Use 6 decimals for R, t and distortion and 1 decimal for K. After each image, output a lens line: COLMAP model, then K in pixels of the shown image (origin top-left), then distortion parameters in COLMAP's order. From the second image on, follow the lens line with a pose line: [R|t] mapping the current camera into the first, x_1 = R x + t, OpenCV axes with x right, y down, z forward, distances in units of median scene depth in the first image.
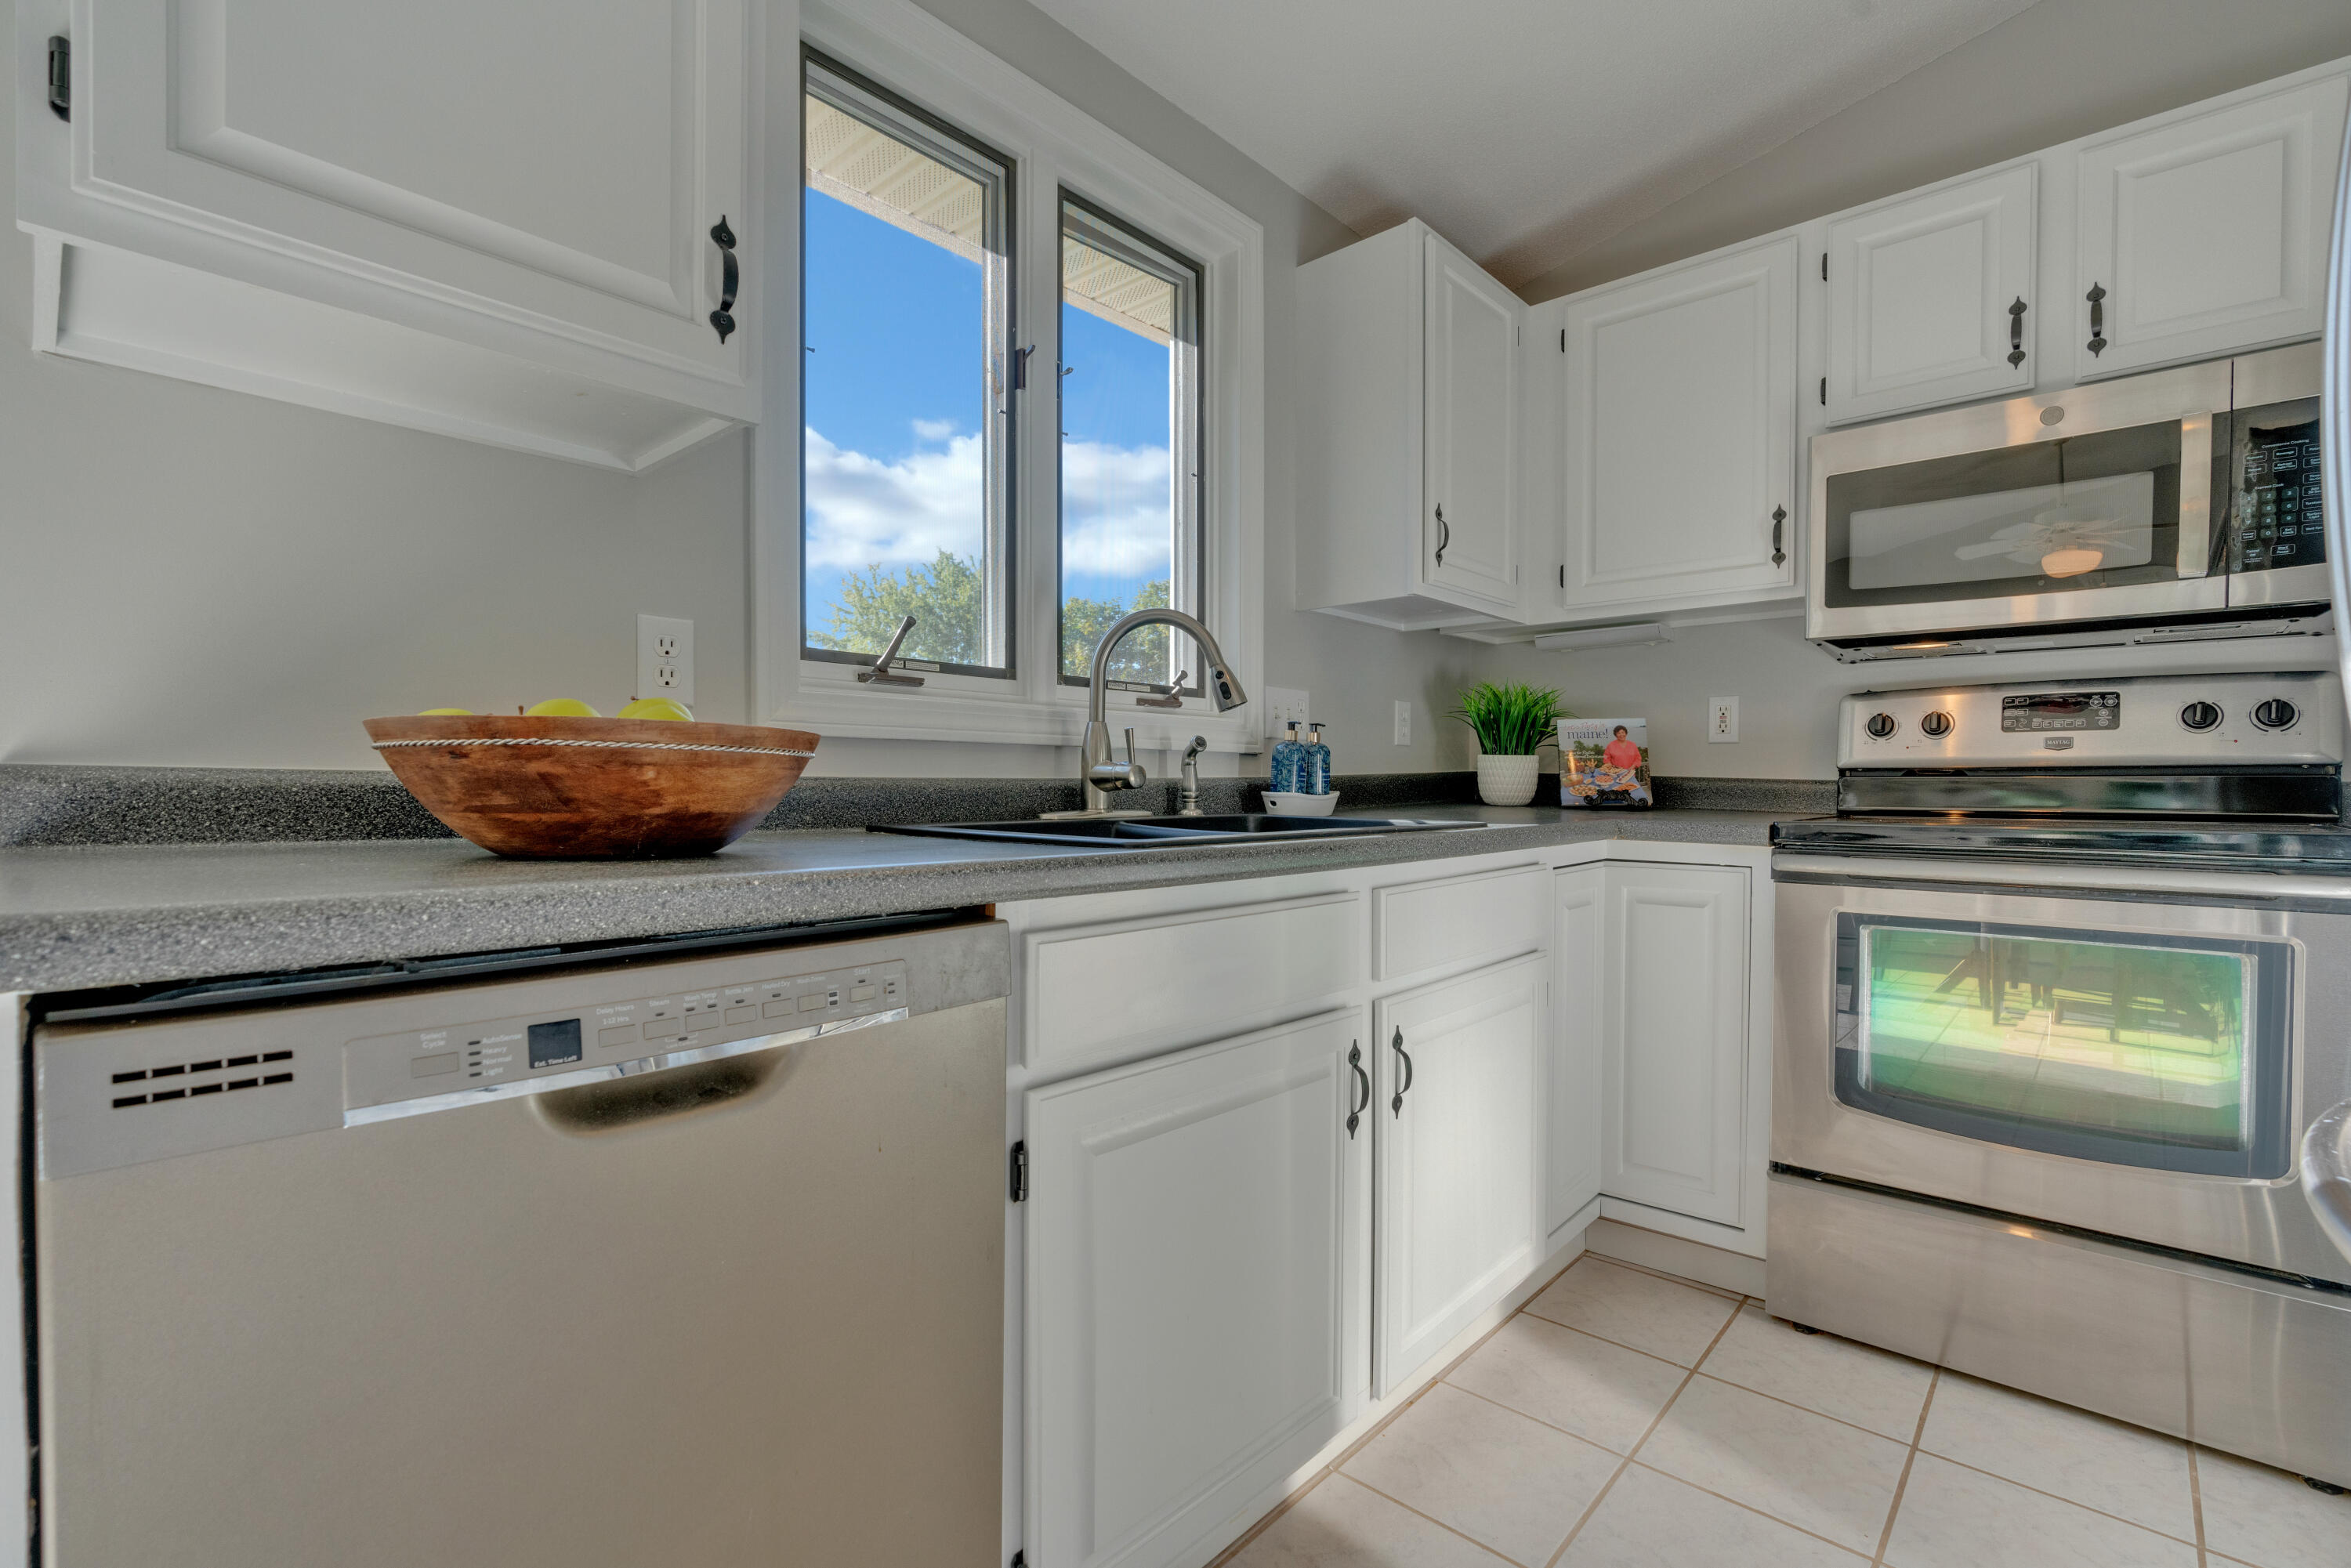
lens RADIAL K [[1050.8, 0, 1196.3], [0, 1050.8, 798.5], [0, 0, 1]] dist [-0.011007, 0.004795]
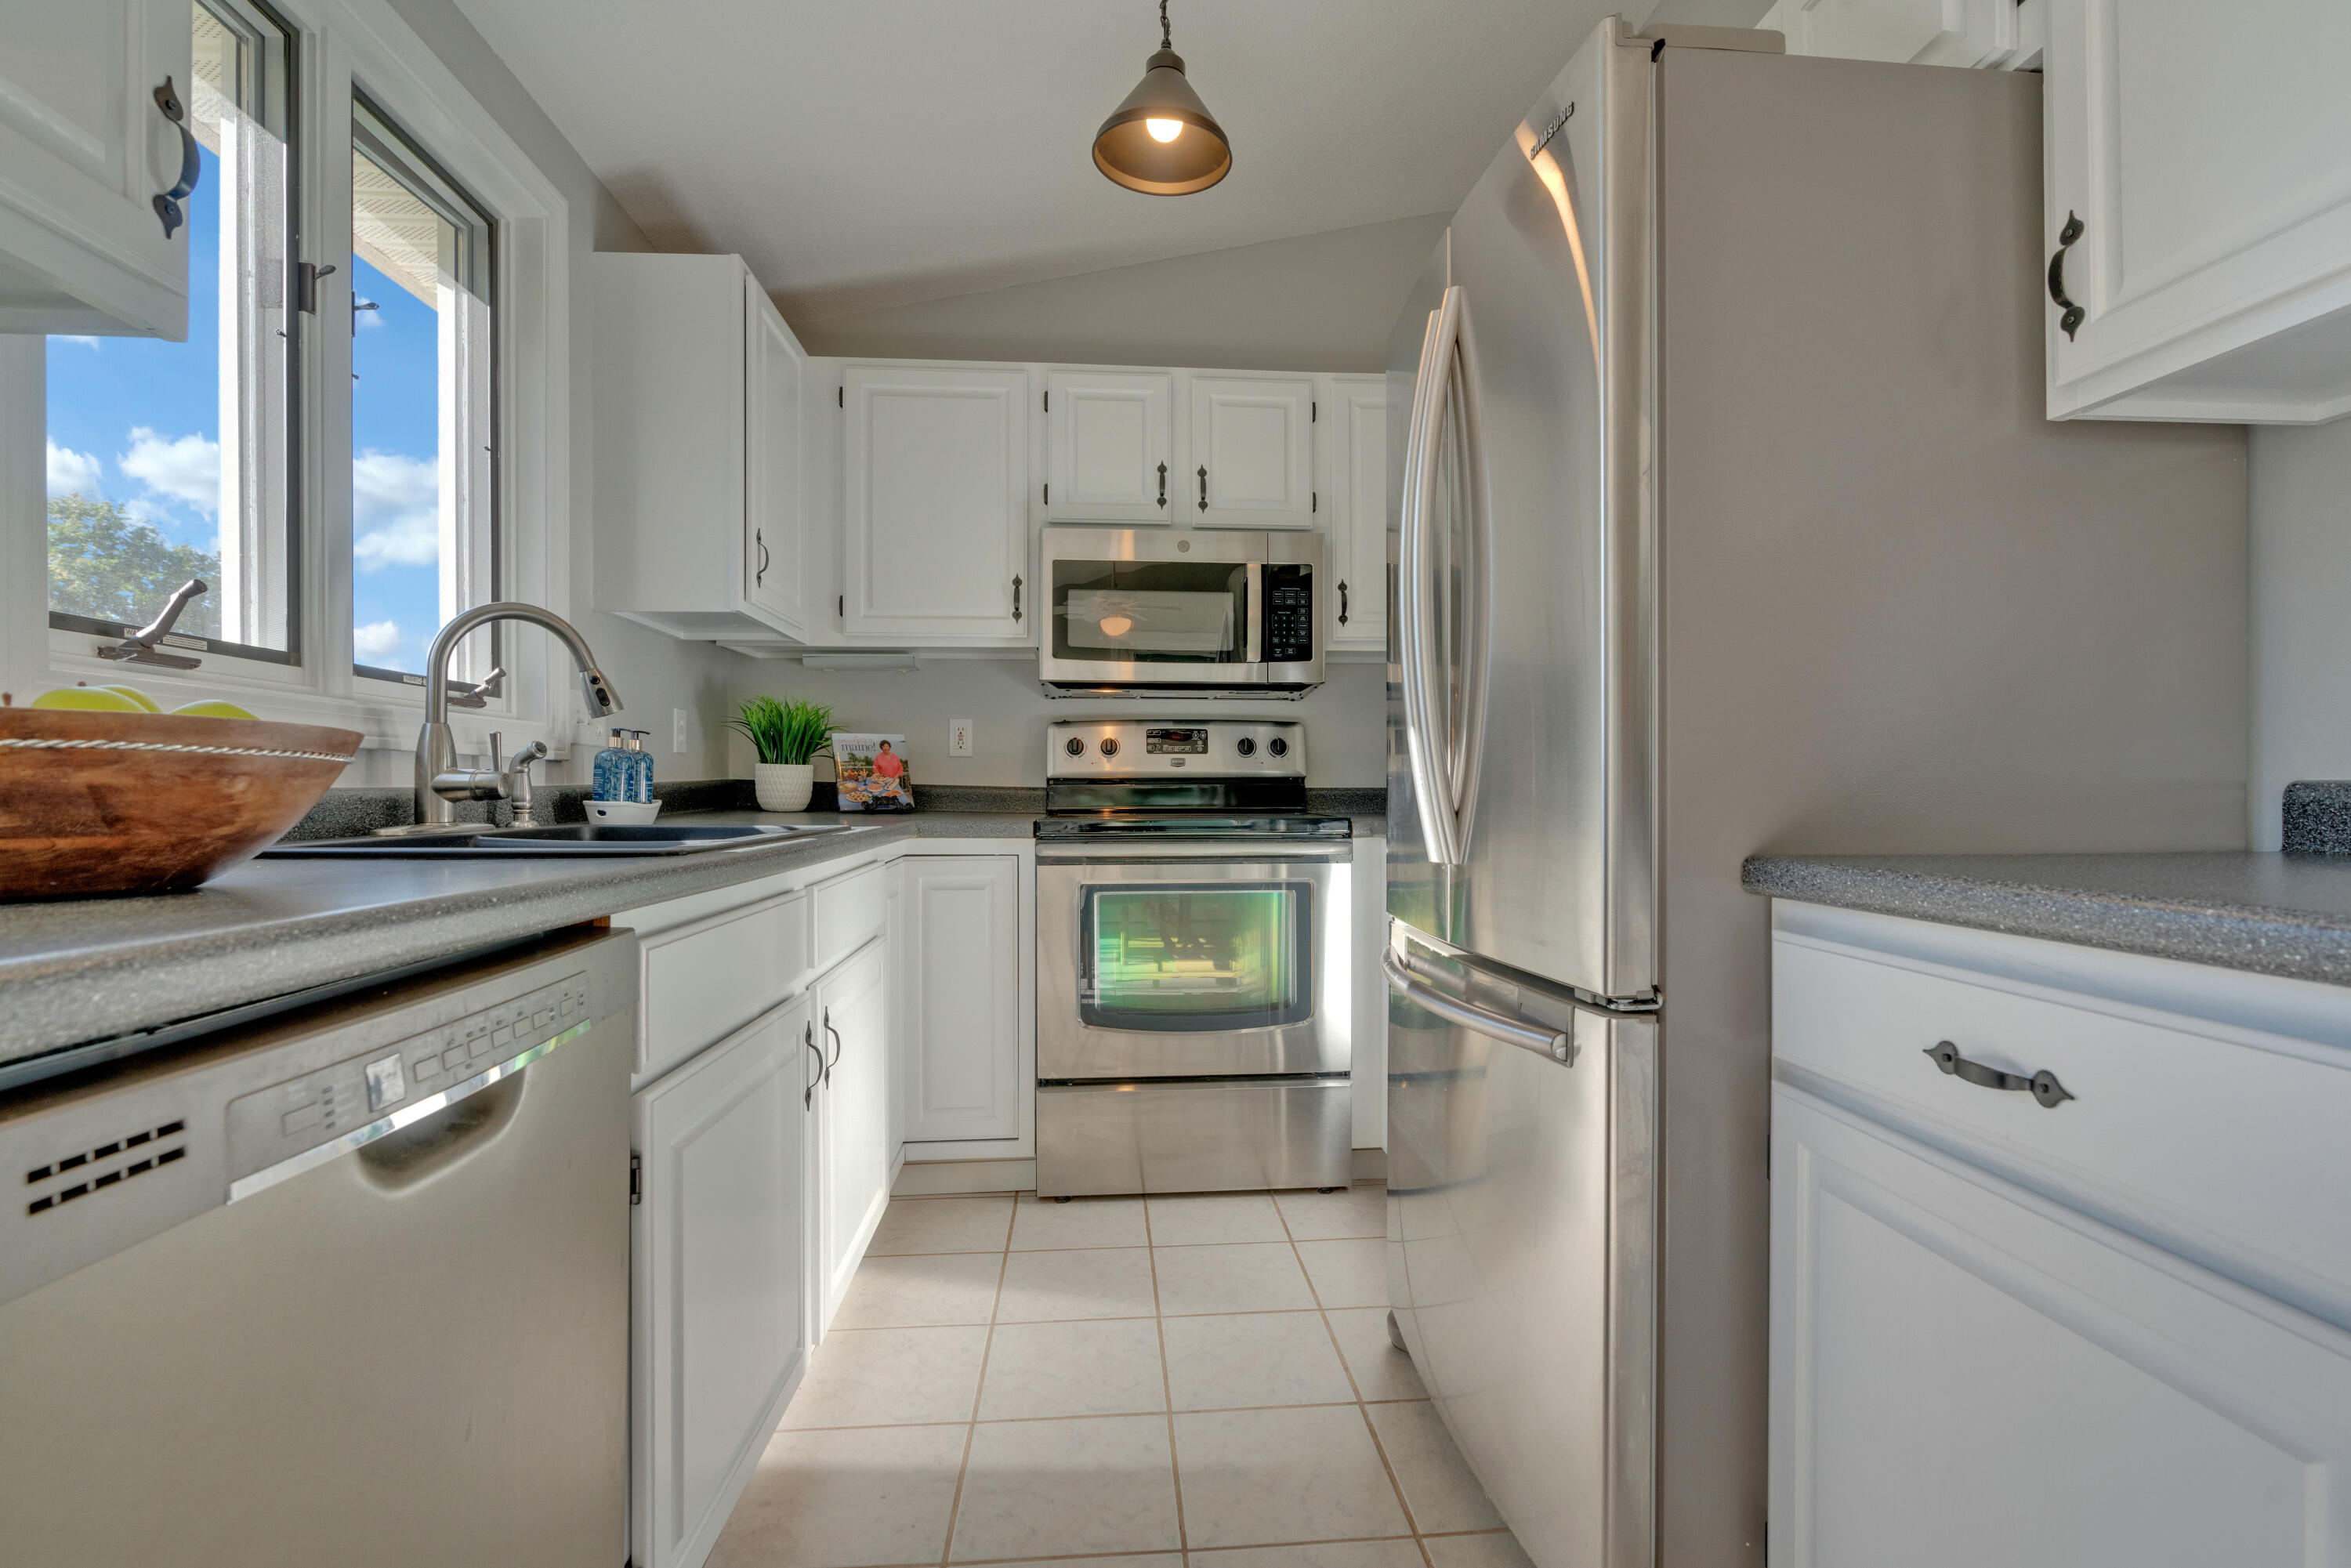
lens RADIAL K [[1050.8, 0, 1180.0], [0, 1050.8, 784.3], [0, 0, 1]] dist [-0.011007, 0.004795]
pose [[0.696370, -0.000565, 0.717683, -0.273508], [0.014635, 0.999803, -0.013413, -0.001255], [-0.717534, 0.019844, 0.696241, -0.047680]]
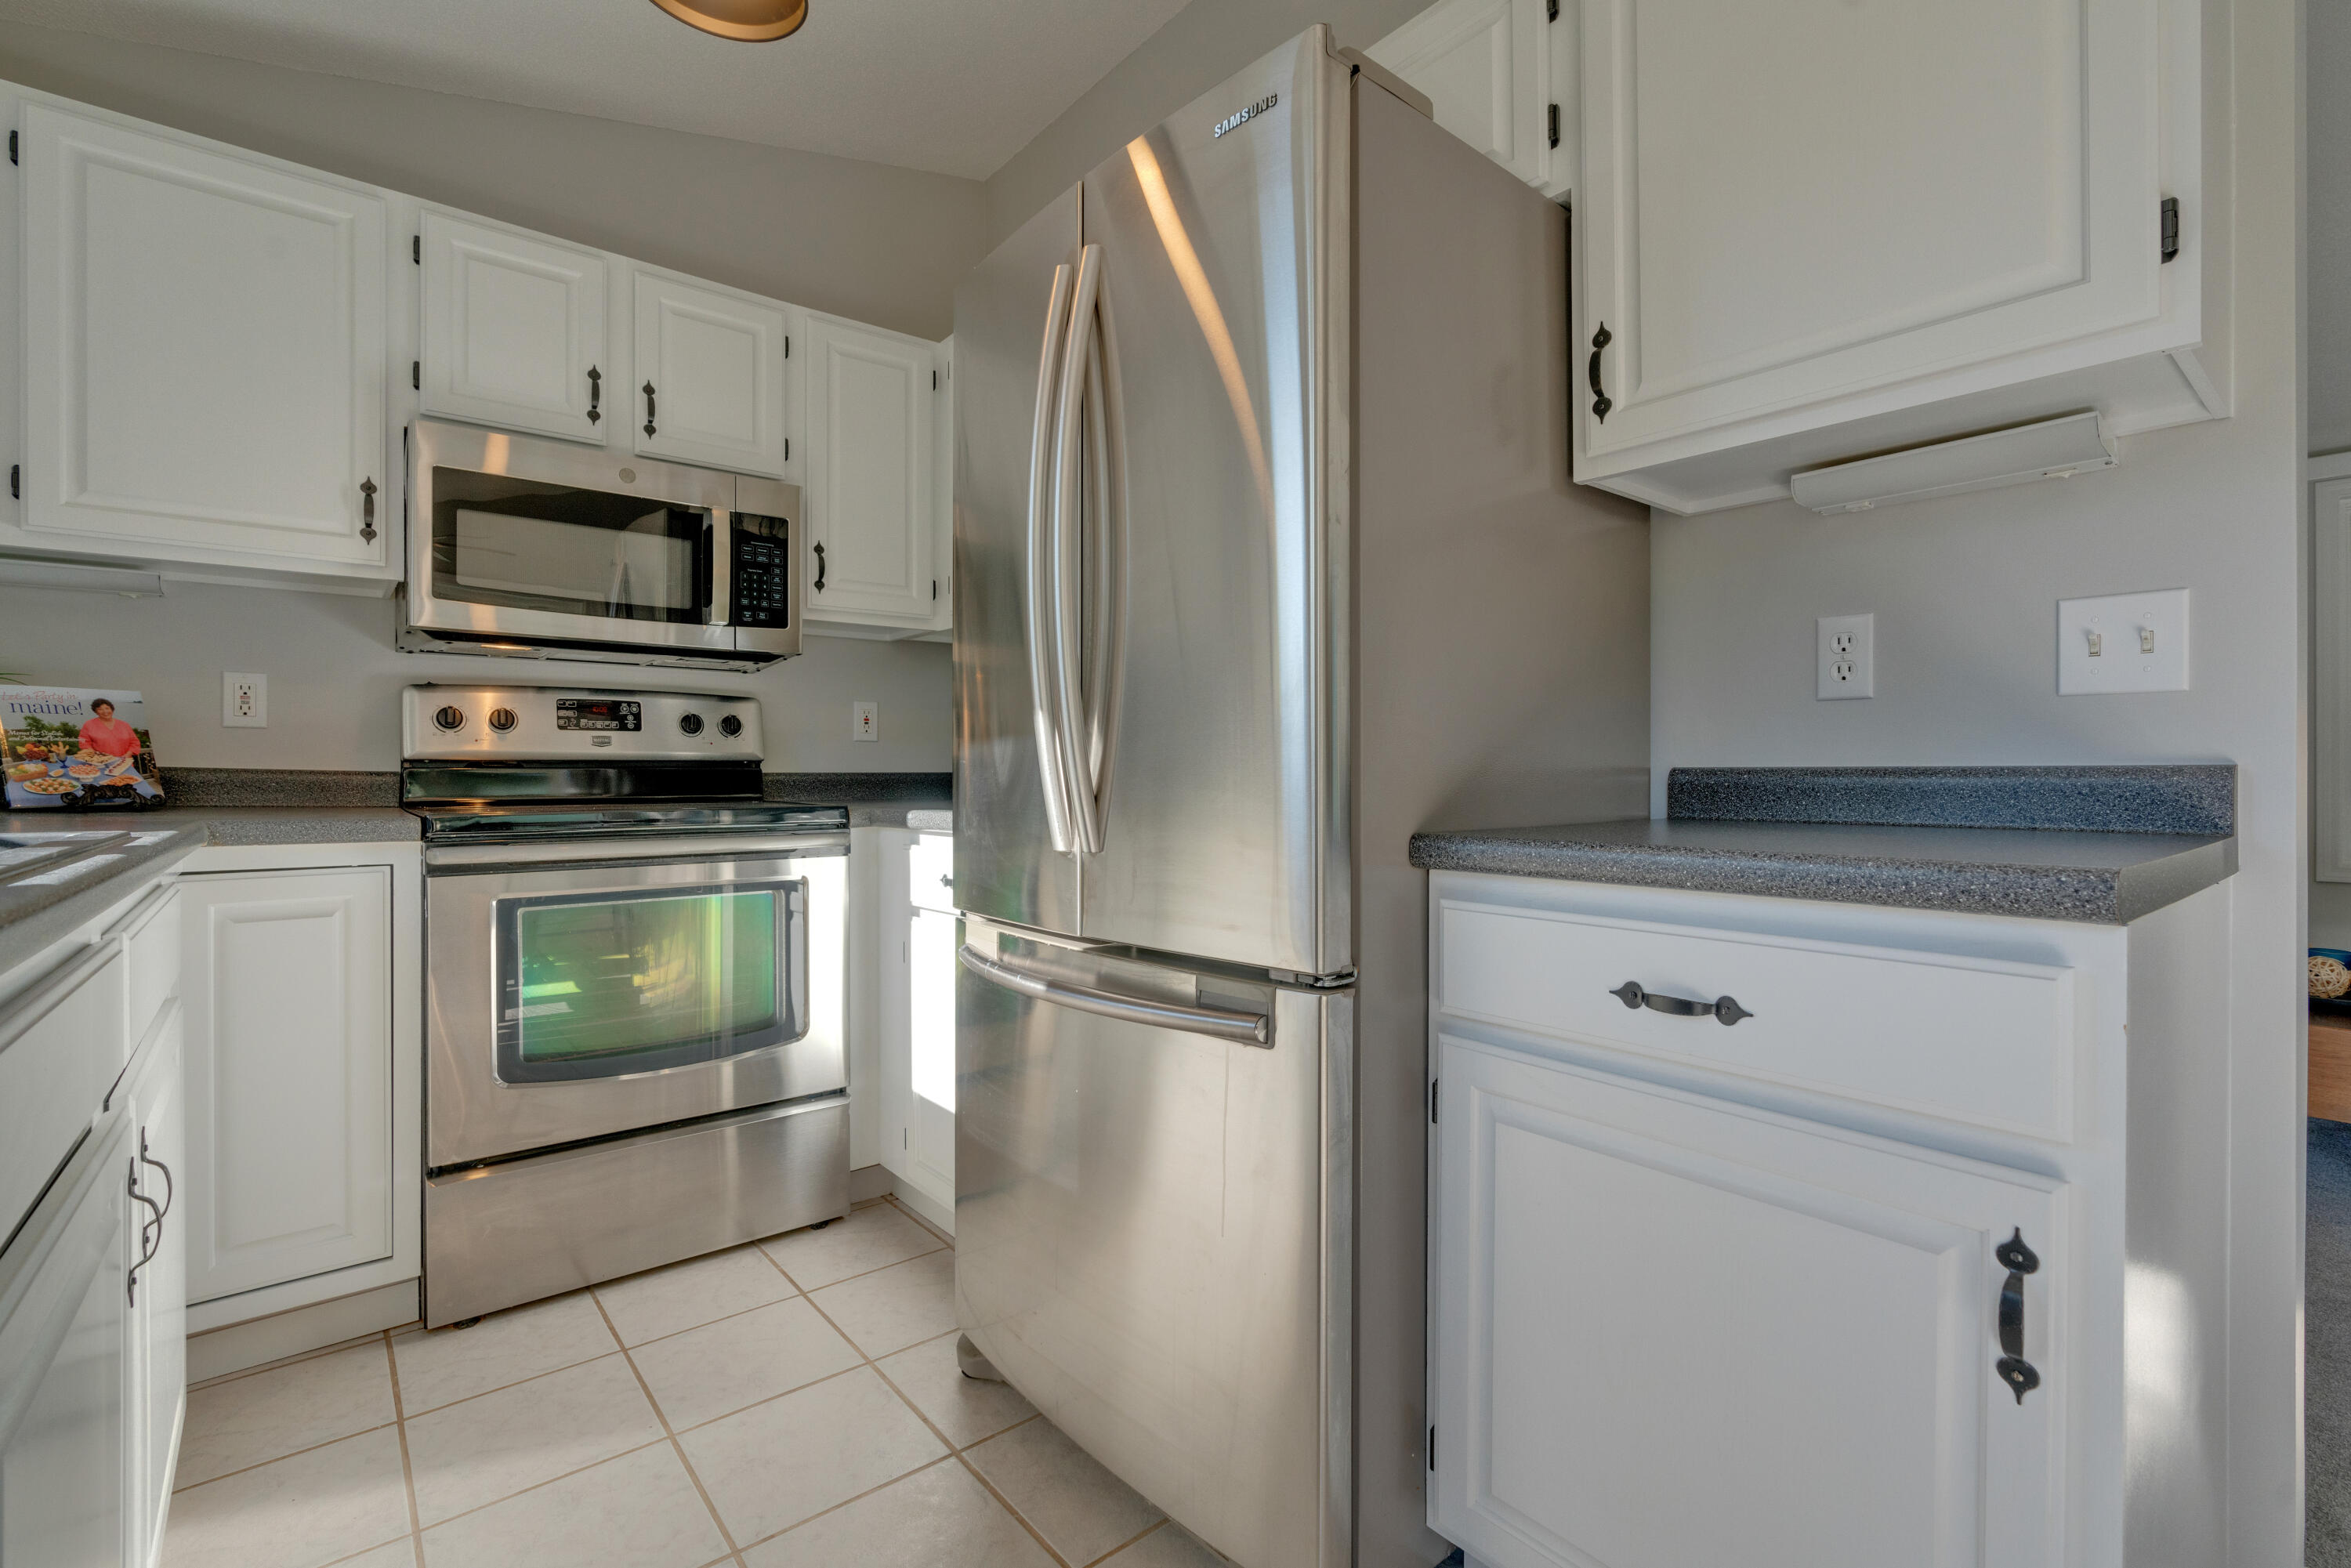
lens RADIAL K [[1050.8, 0, 1180.2], [0, 1050.8, 772.5], [0, 0, 1]] dist [-0.011007, 0.004795]
pose [[0.157443, -0.000954, 0.987528, -0.294251], [0.016917, 0.999855, -0.001731, -0.003355], [-0.987383, 0.016979, 0.157436, 0.166502]]
